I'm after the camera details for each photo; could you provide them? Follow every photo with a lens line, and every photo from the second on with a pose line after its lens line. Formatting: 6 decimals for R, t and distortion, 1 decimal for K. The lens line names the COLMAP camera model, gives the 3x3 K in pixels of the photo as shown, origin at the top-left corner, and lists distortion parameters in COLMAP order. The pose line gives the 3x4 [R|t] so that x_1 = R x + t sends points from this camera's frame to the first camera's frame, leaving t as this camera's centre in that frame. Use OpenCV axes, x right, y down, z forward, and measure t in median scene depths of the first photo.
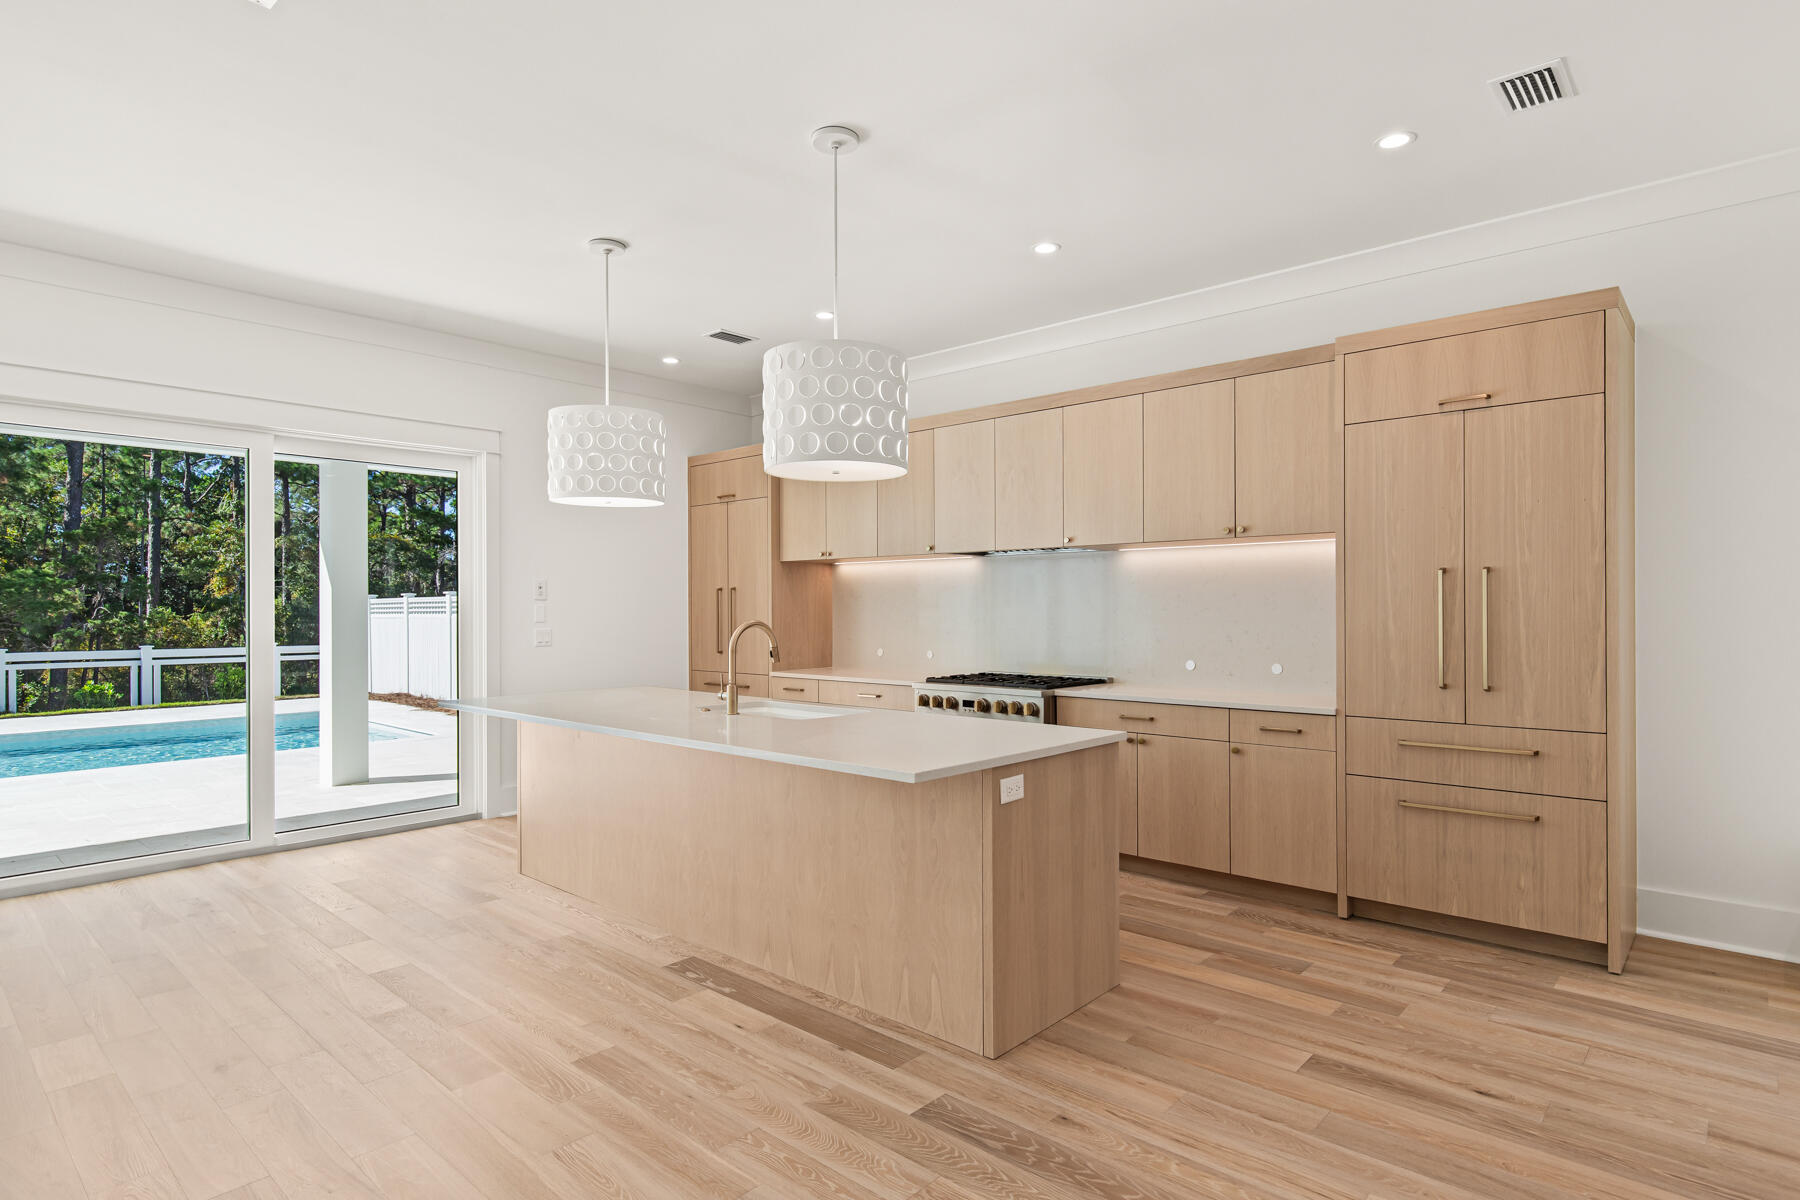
lens RADIAL K [[952.4, 0, 910.4], [0, 952.4, 609.5], [0, 0, 1]] dist [0.002849, 0.001786]
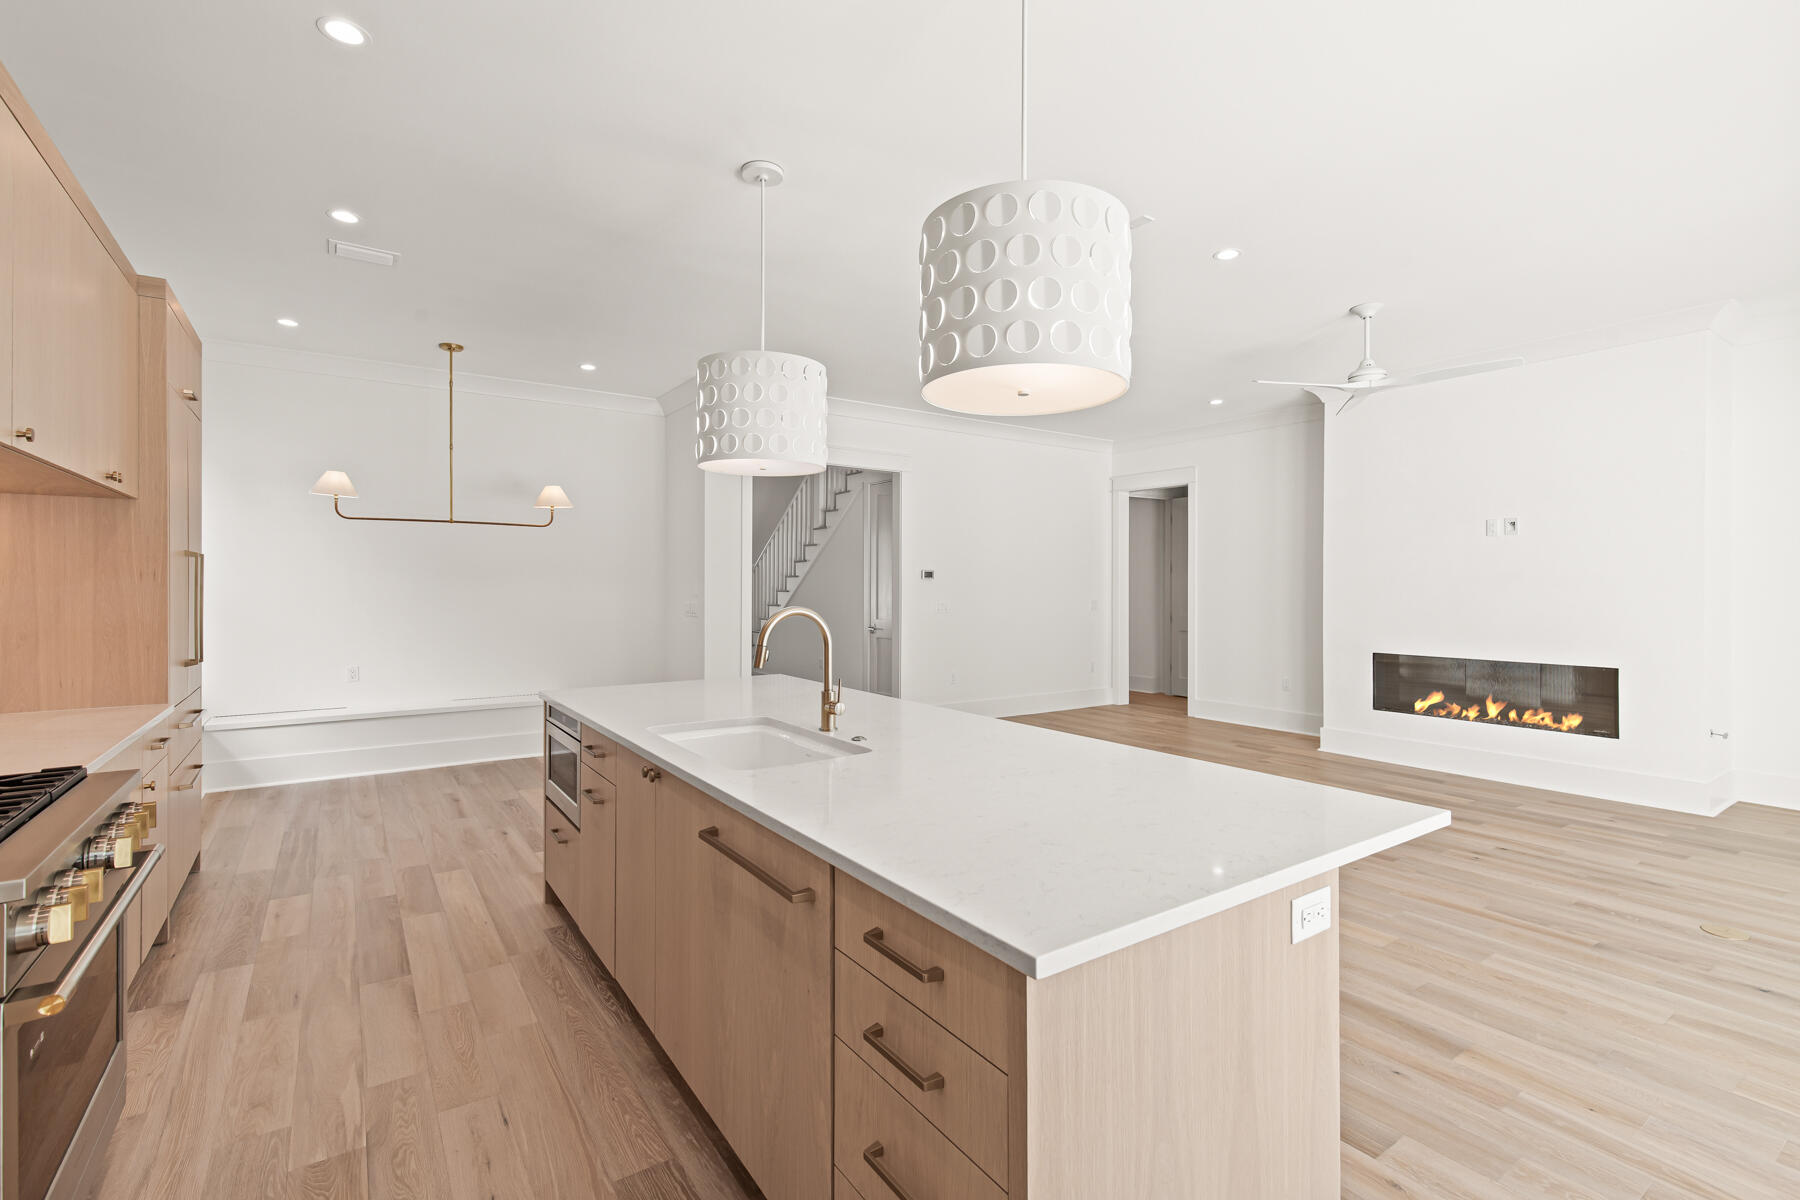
lens RADIAL K [[819.2, 0, 915.0], [0, 819.2, 589.8], [0, 0, 1]] dist [0.009929, -0.002036]
pose [[-0.974066, 0.000505, 0.226265, -0.430847], [0.001862, 0.999982, 0.005782, -0.004851], [-0.226258, 0.006053, -0.974049, 1.737486]]
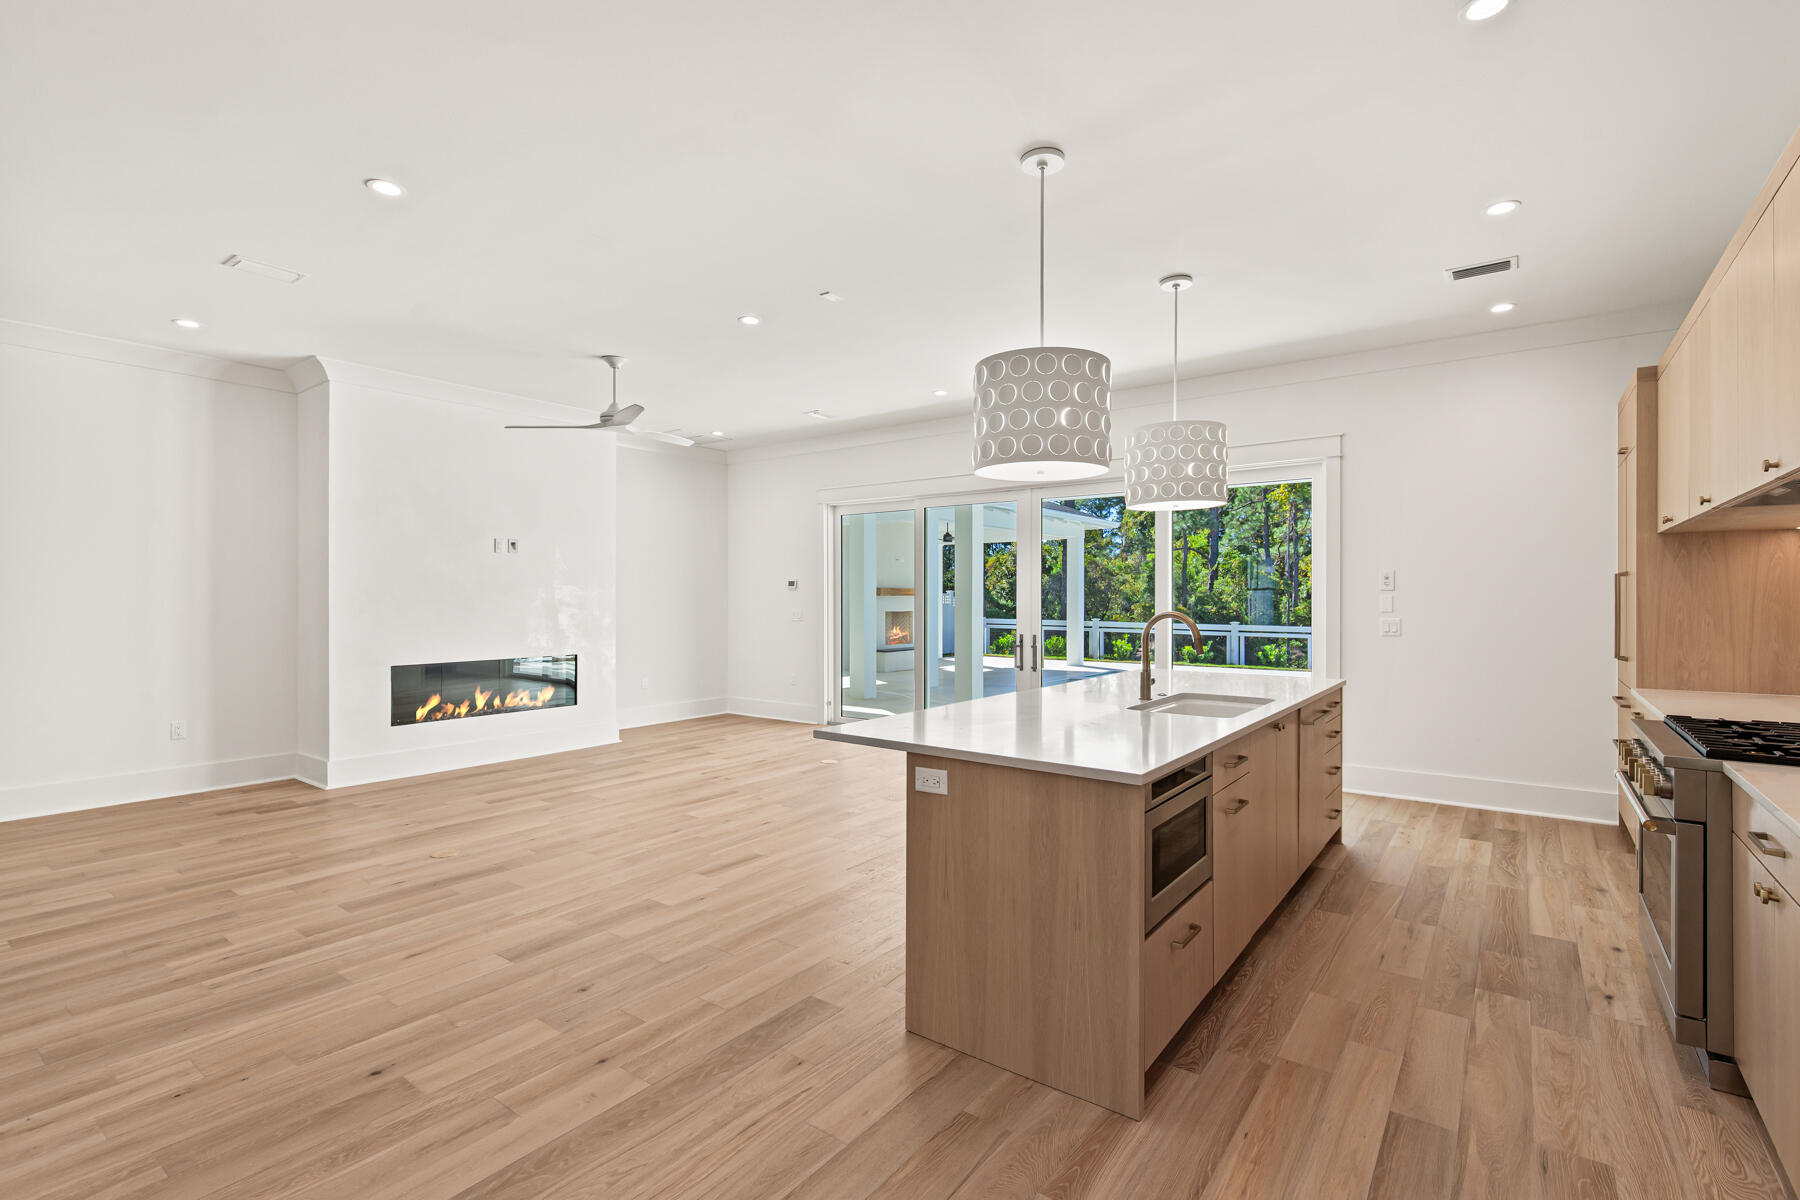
lens RADIAL K [[819.2, 0, 906.0], [0, 819.2, 599.3], [0, 0, 1]] dist [0.009929, -0.002036]
pose [[0.087460, 0.005575, -0.996152, 0.754107], [-0.003965, 0.999978, 0.005248, -0.005638], [0.996160, 0.003490, 0.087480, 0.701182]]
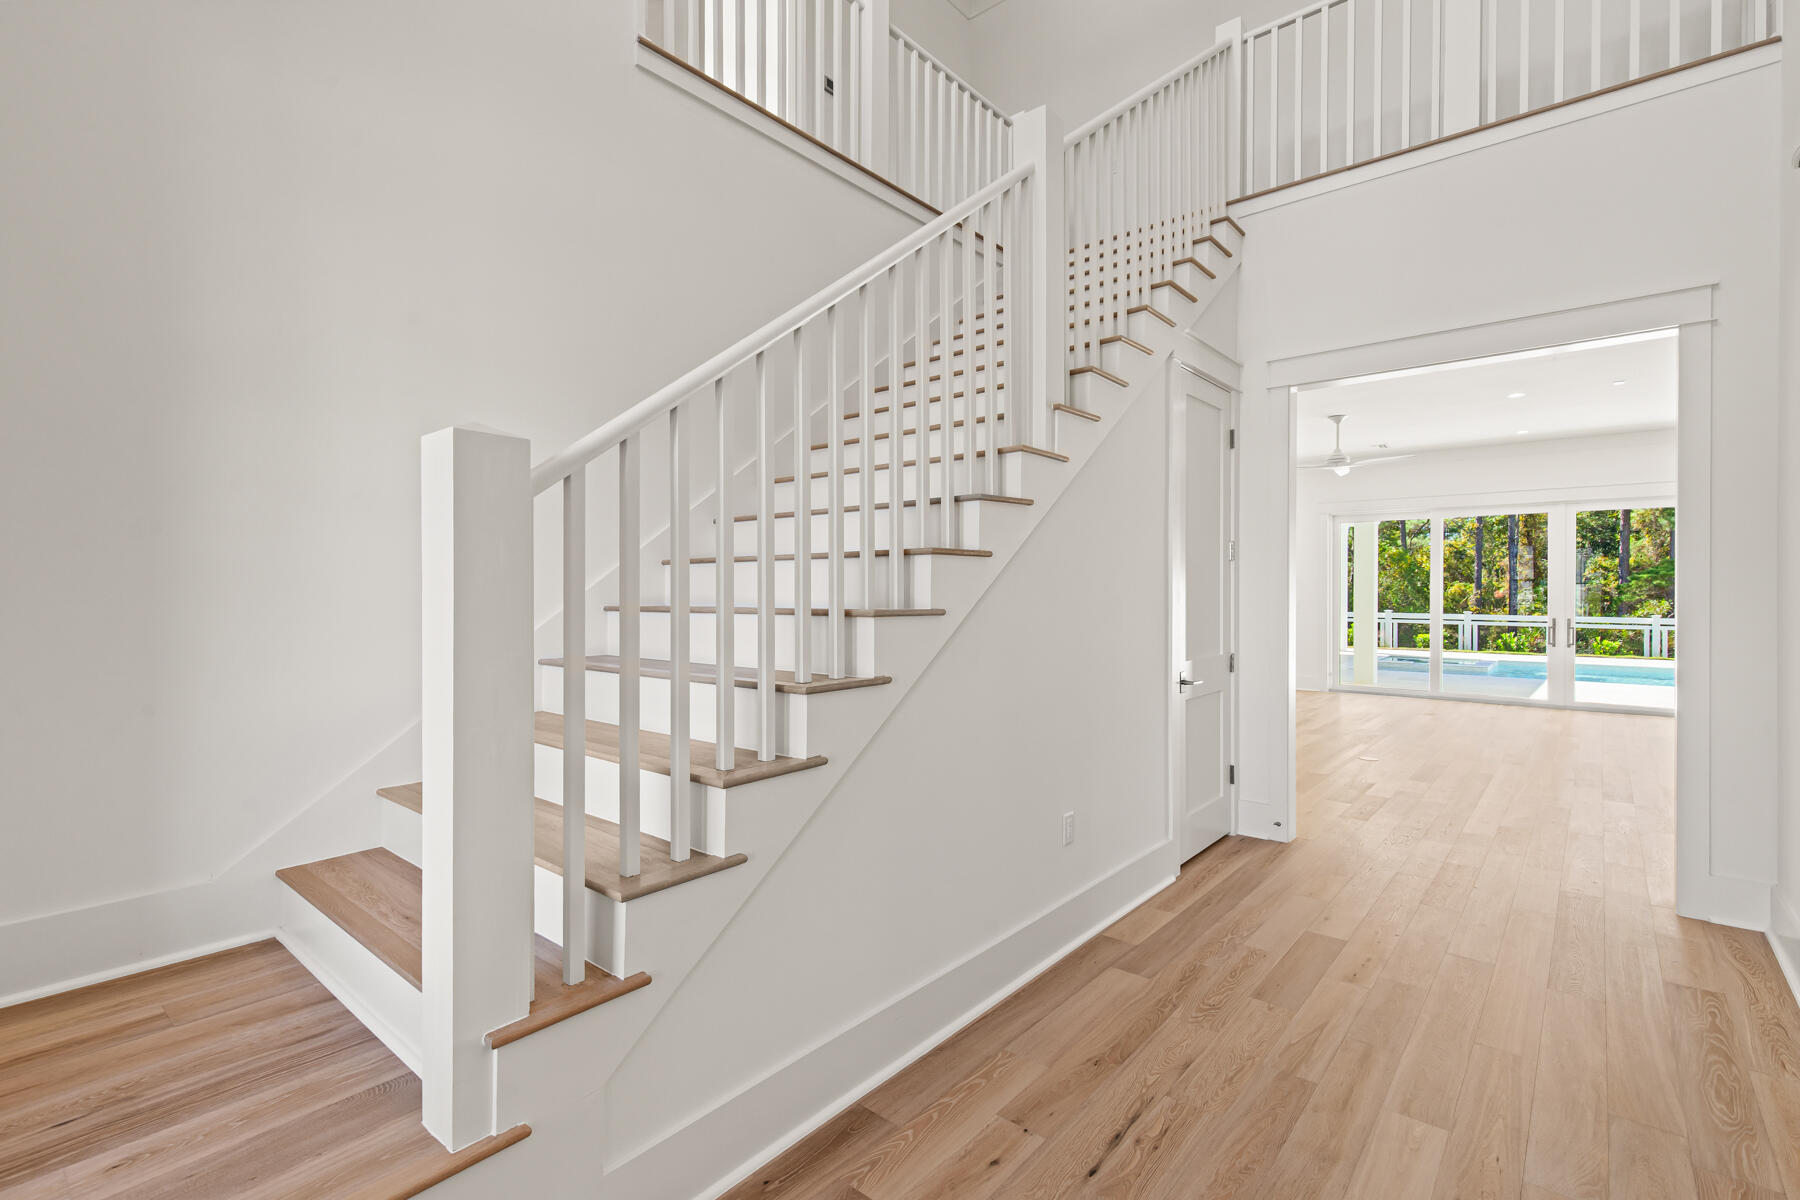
lens RADIAL K [[819.2, 0, 900.9], [0, 819.2, 599.2], [0, 0, 1]] dist [0.009929, -0.002036]
pose [[0.027914, 0.016822, -0.999469, 1.237890], [-0.002023, 0.999857, 0.016772, -0.015531], [0.999608, 0.001553, 0.027944, -0.887813]]
